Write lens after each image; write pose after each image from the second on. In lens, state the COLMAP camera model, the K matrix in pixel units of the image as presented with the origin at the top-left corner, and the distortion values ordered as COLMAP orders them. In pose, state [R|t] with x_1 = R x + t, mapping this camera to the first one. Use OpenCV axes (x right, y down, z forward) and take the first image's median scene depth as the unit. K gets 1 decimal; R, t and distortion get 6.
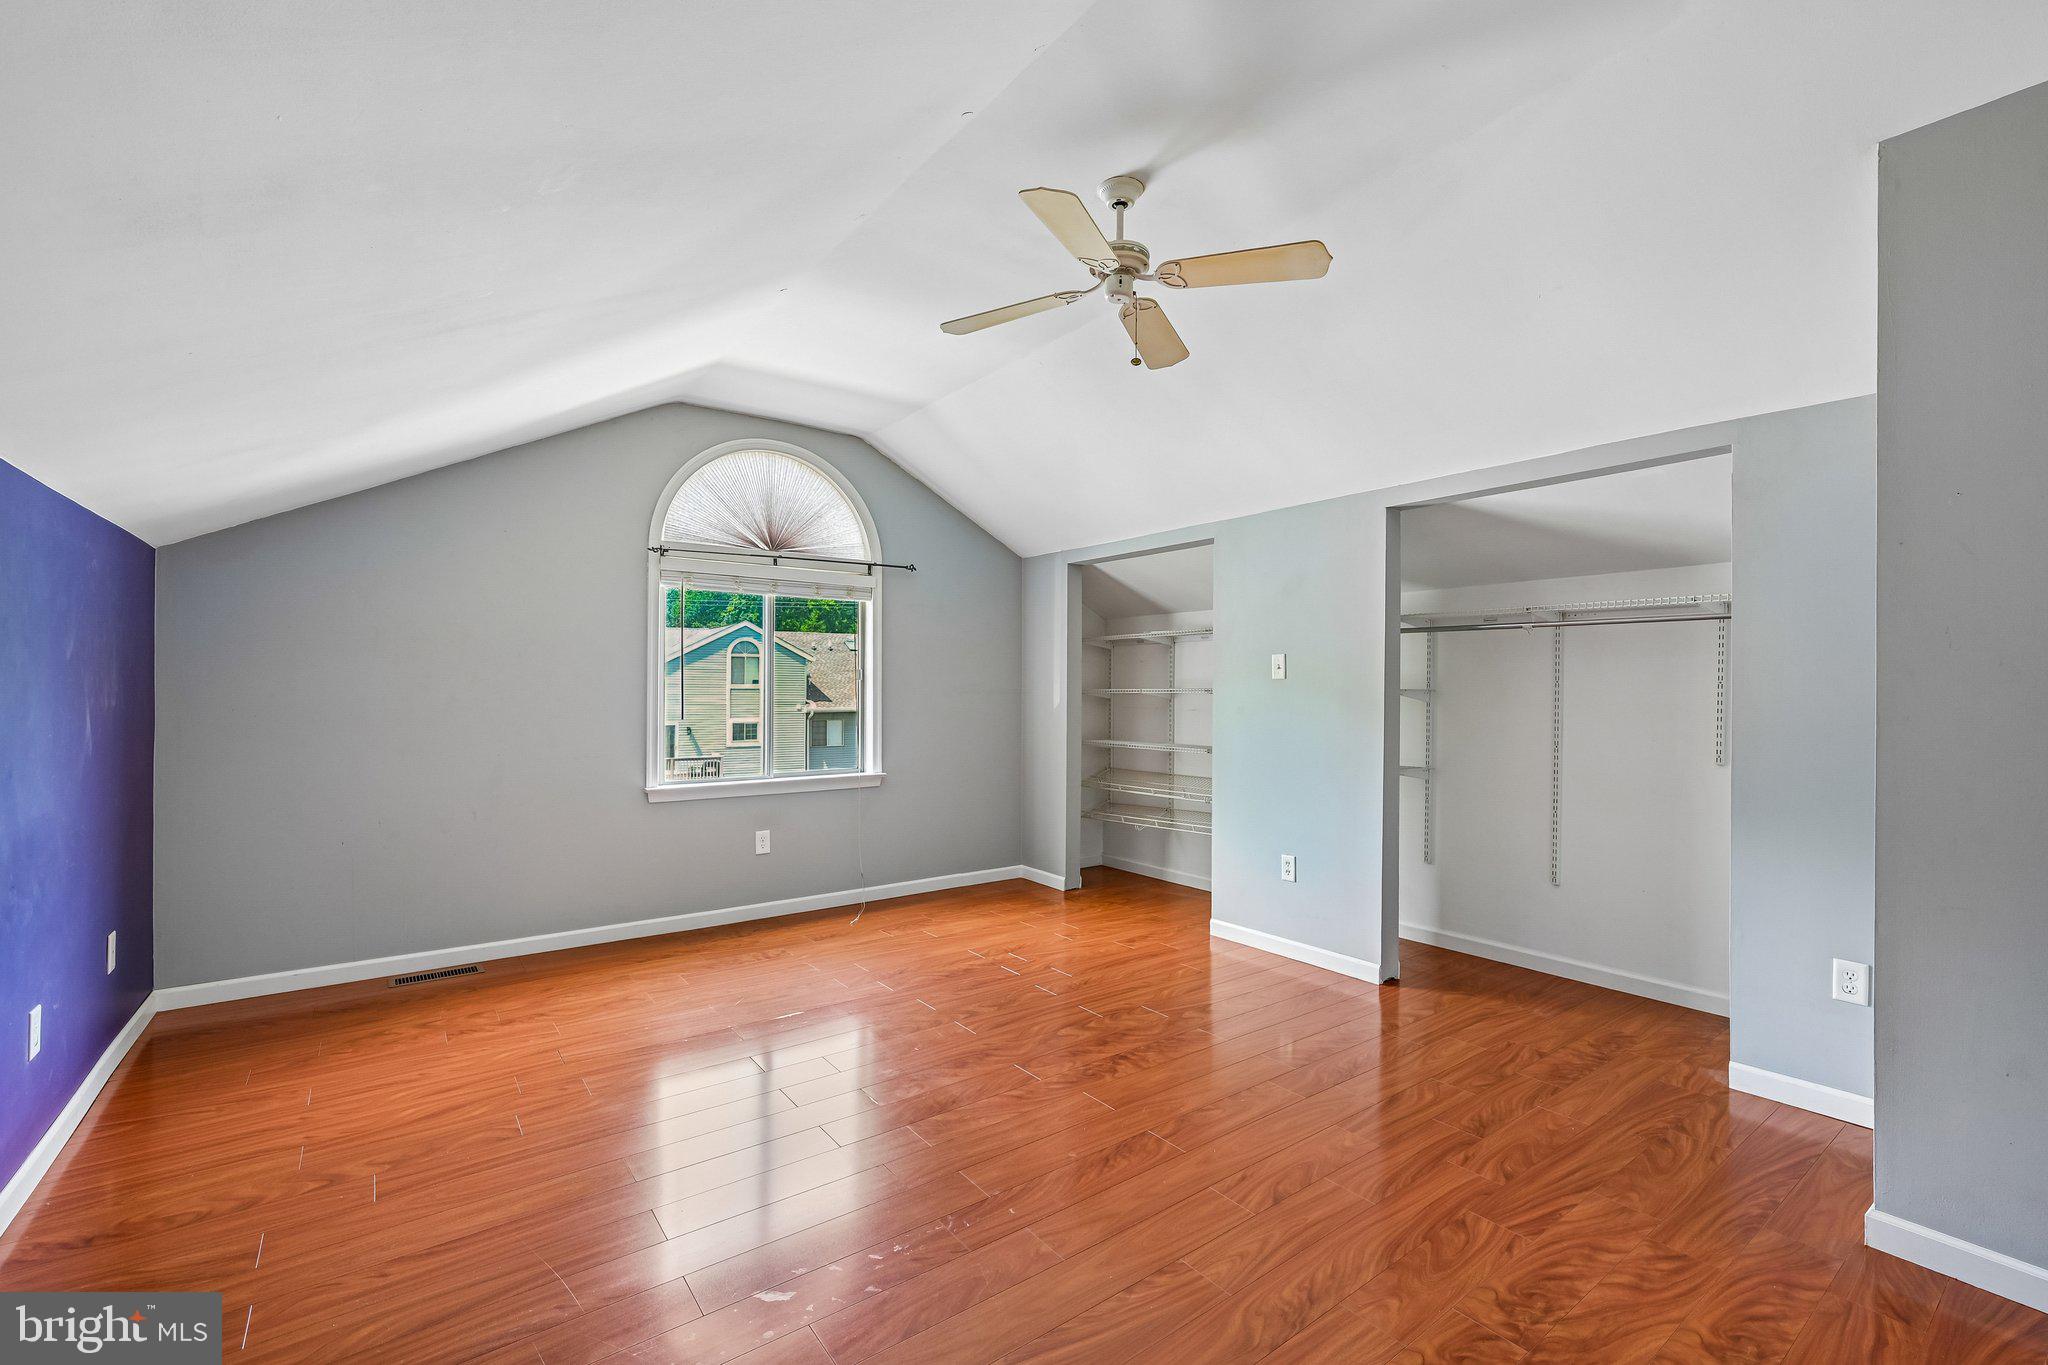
lens RADIAL K [[868.3, 0, 1020.1], [0, 868.3, 669.7], [0, 0, 1]] dist [-0.000892, -0.000120]
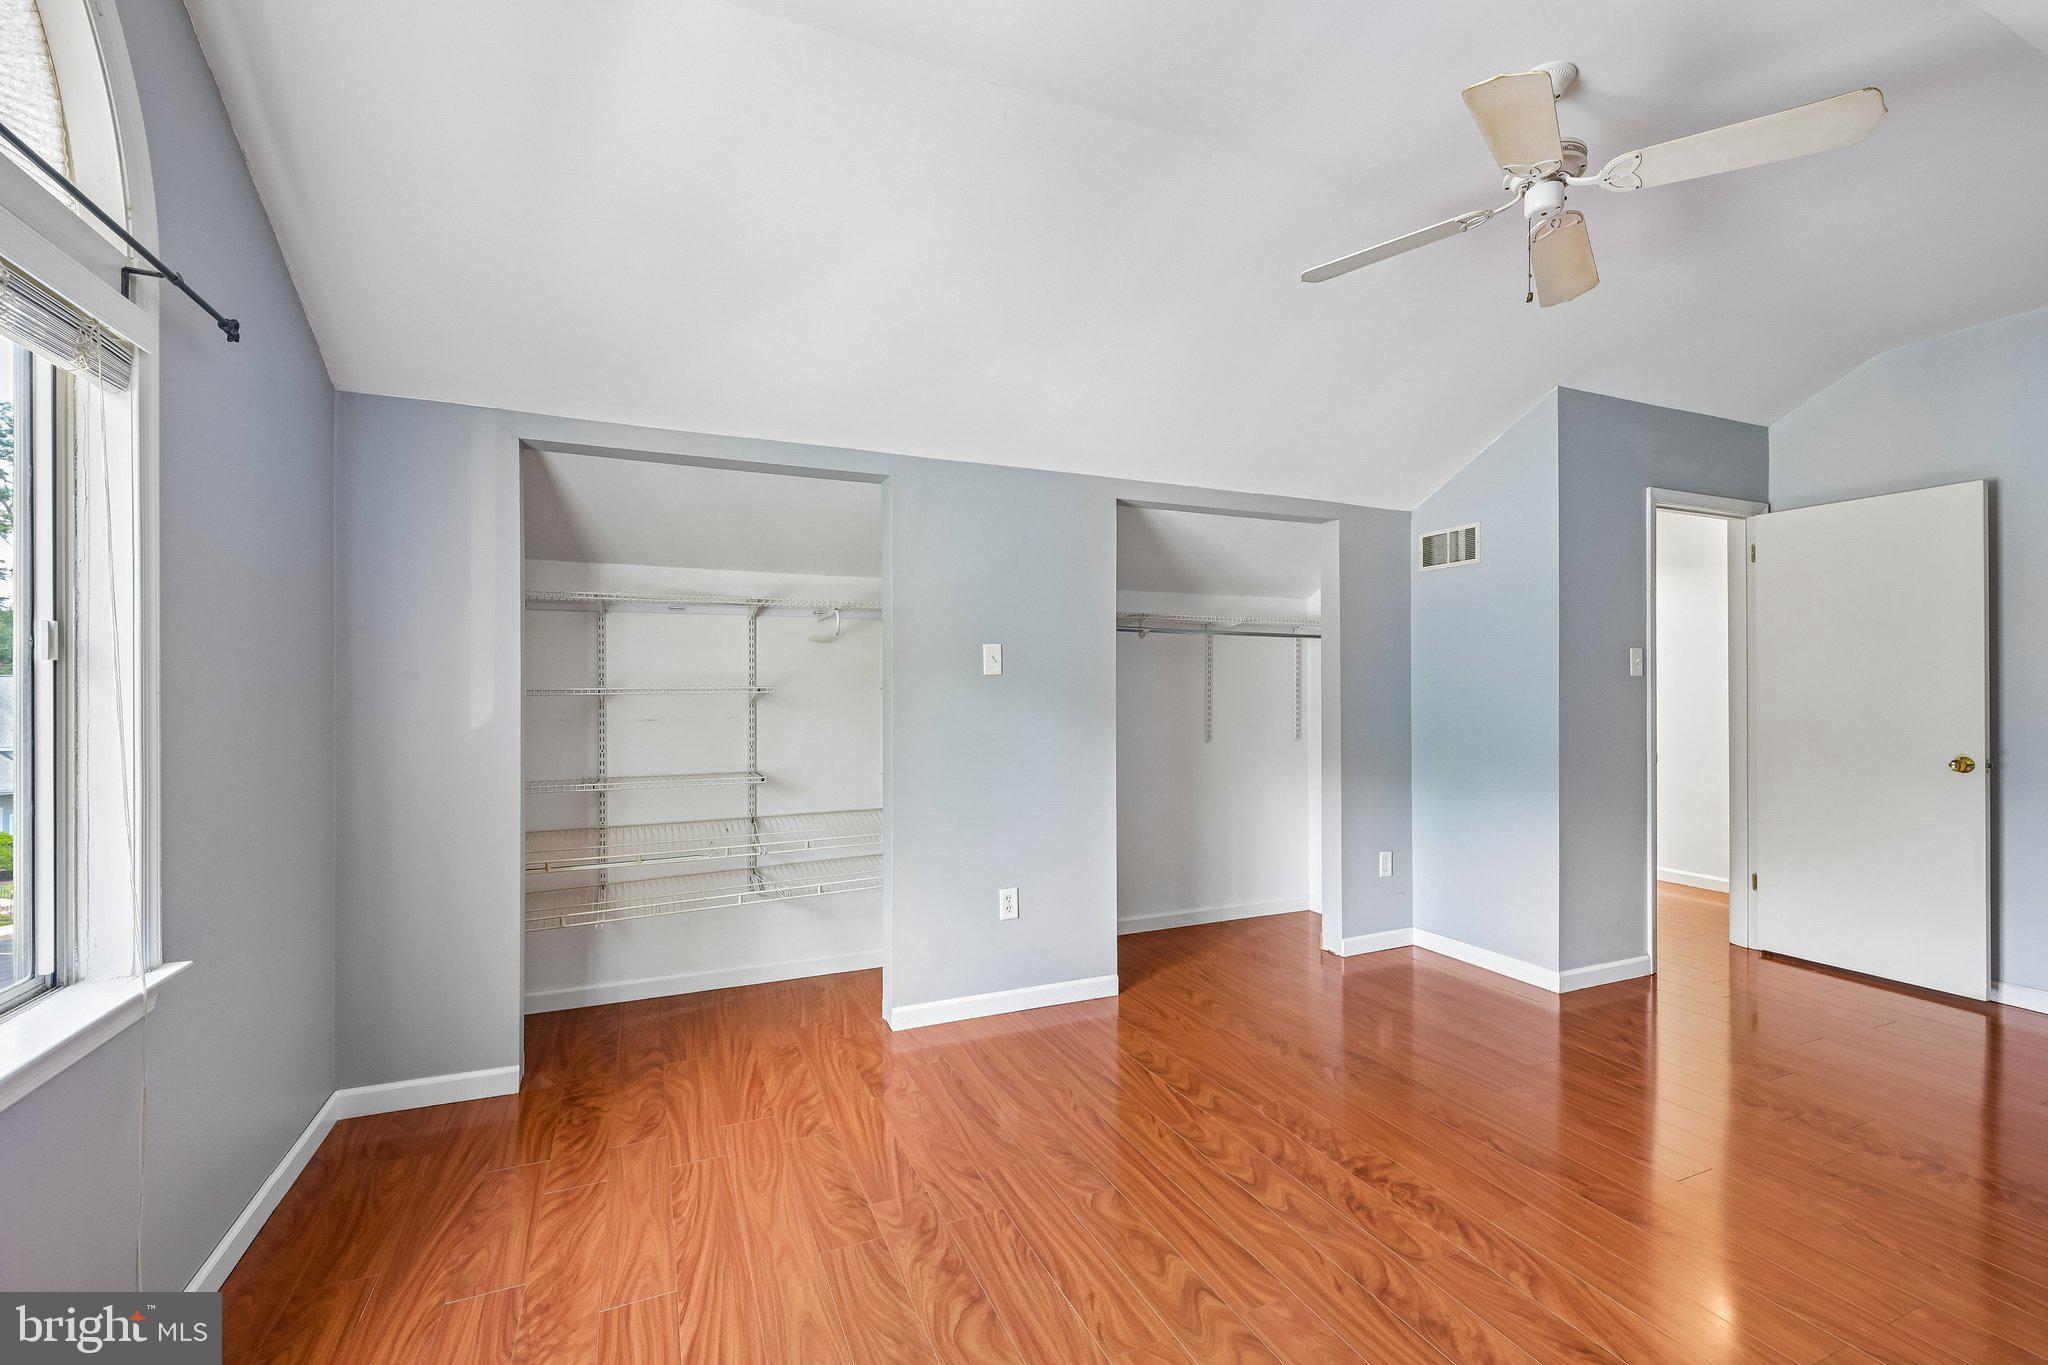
lens RADIAL K [[872.0, 0, 1024.0], [0, 872.0, 682.5], [0, 0, 1]] dist [0.000909, 0.000098]
pose [[0.221915, 0.000219, 0.975066, -0.498913], [-0.021163, 0.999766, 0.004592, 0.013760], [-0.974836, -0.021654, 0.221868, 0.809854]]
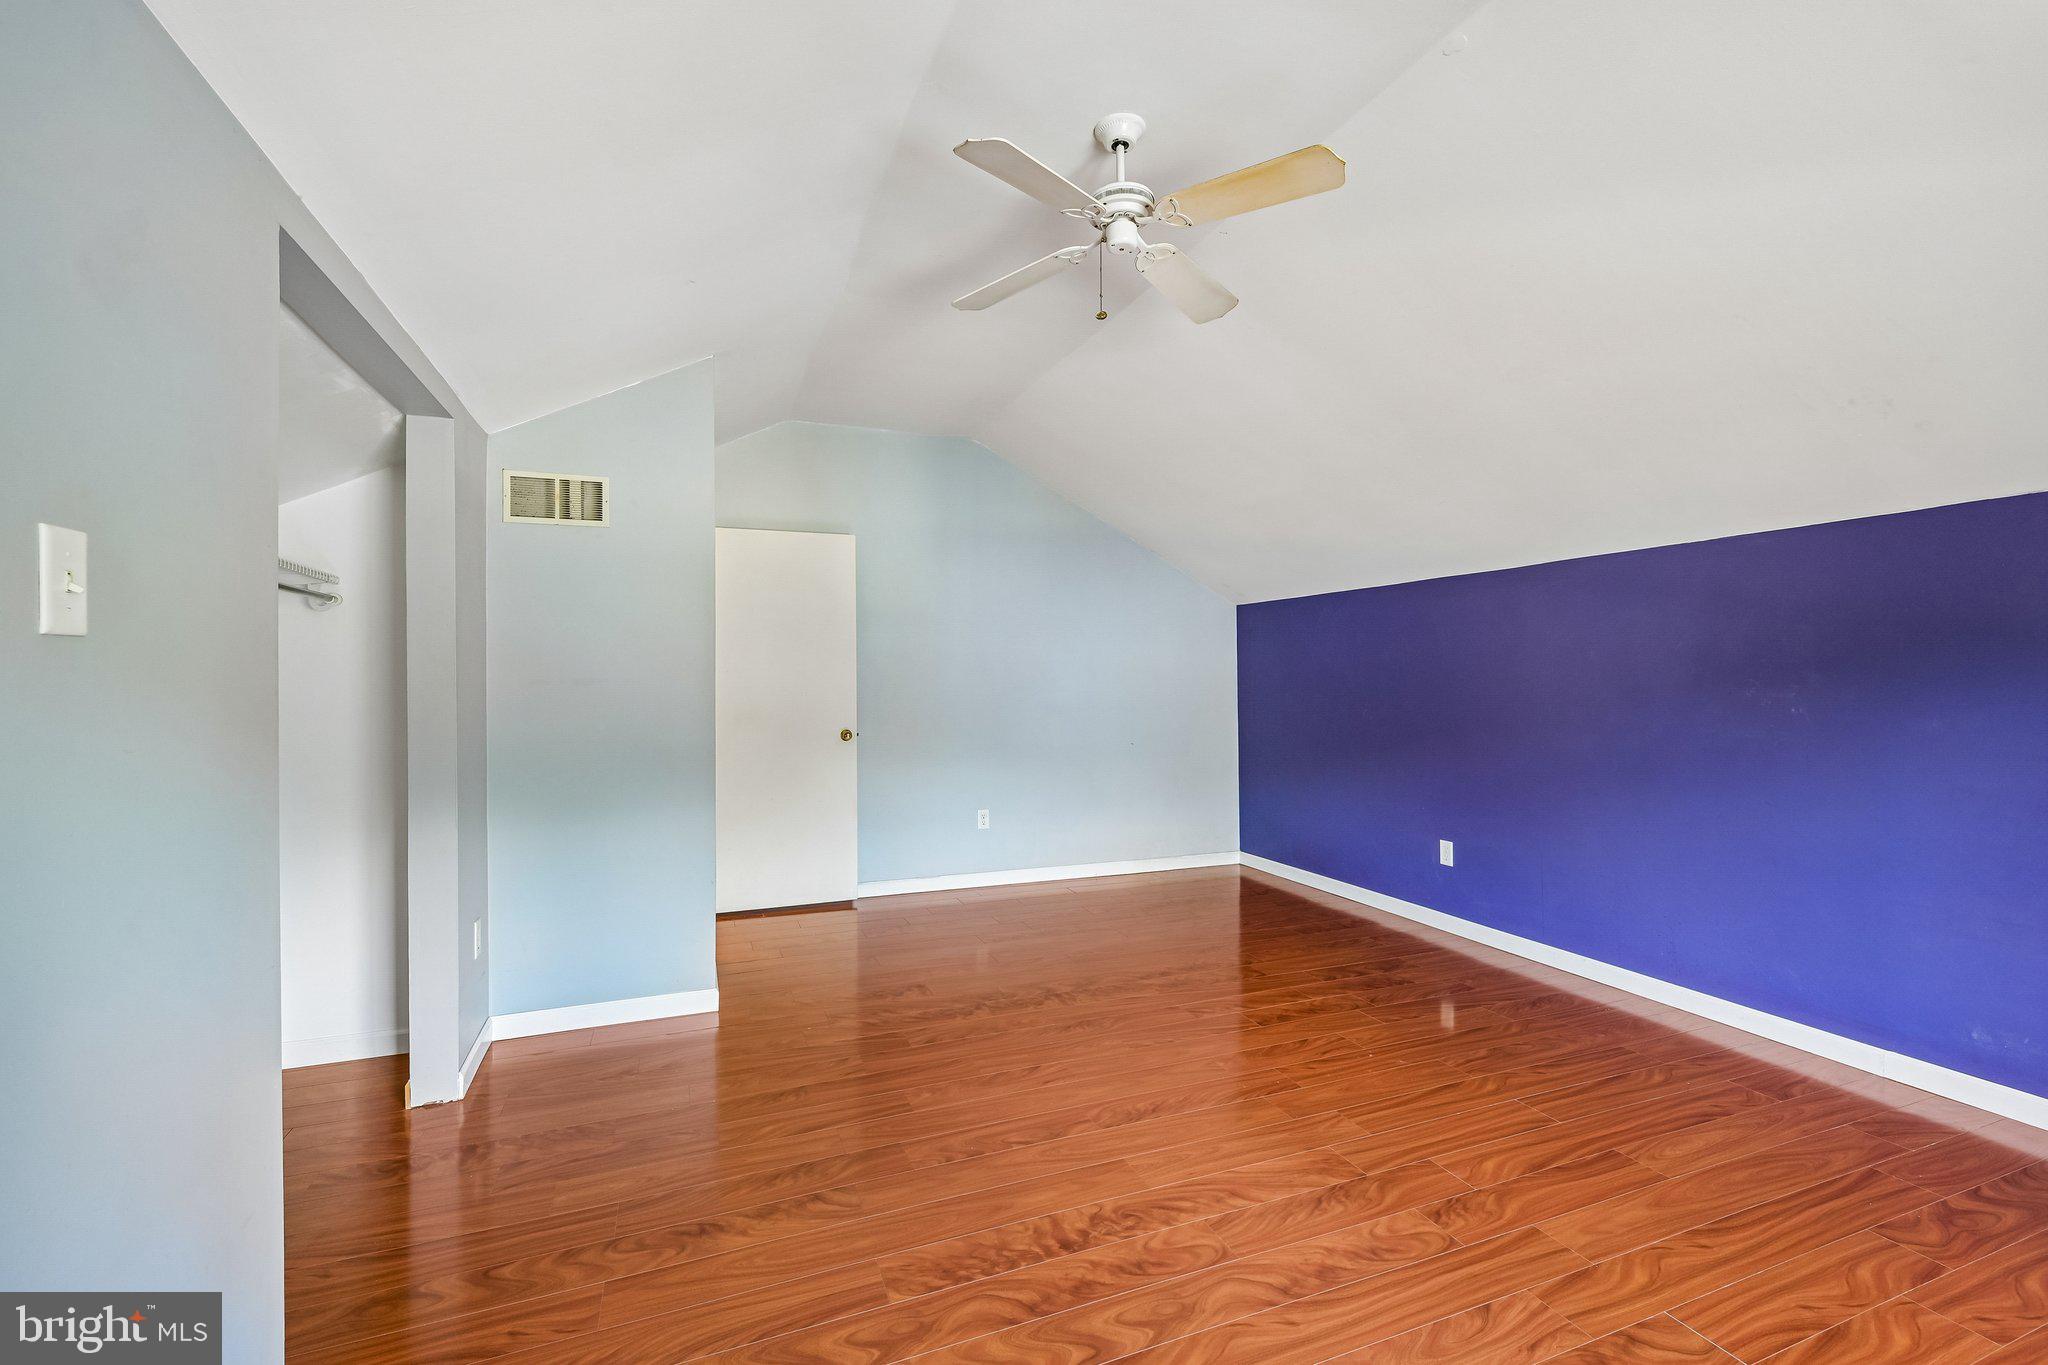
lens RADIAL K [[868.3, 0, 1020.1], [0, 868.3, 669.7], [0, 0, 1]] dist [-0.000892, -0.000120]
pose [[-0.965304, 0.002994, 0.261110, -0.013571], [-0.005921, 0.999426, -0.033350, 0.027088], [-0.261060, -0.033738, -0.964733, 1.184123]]
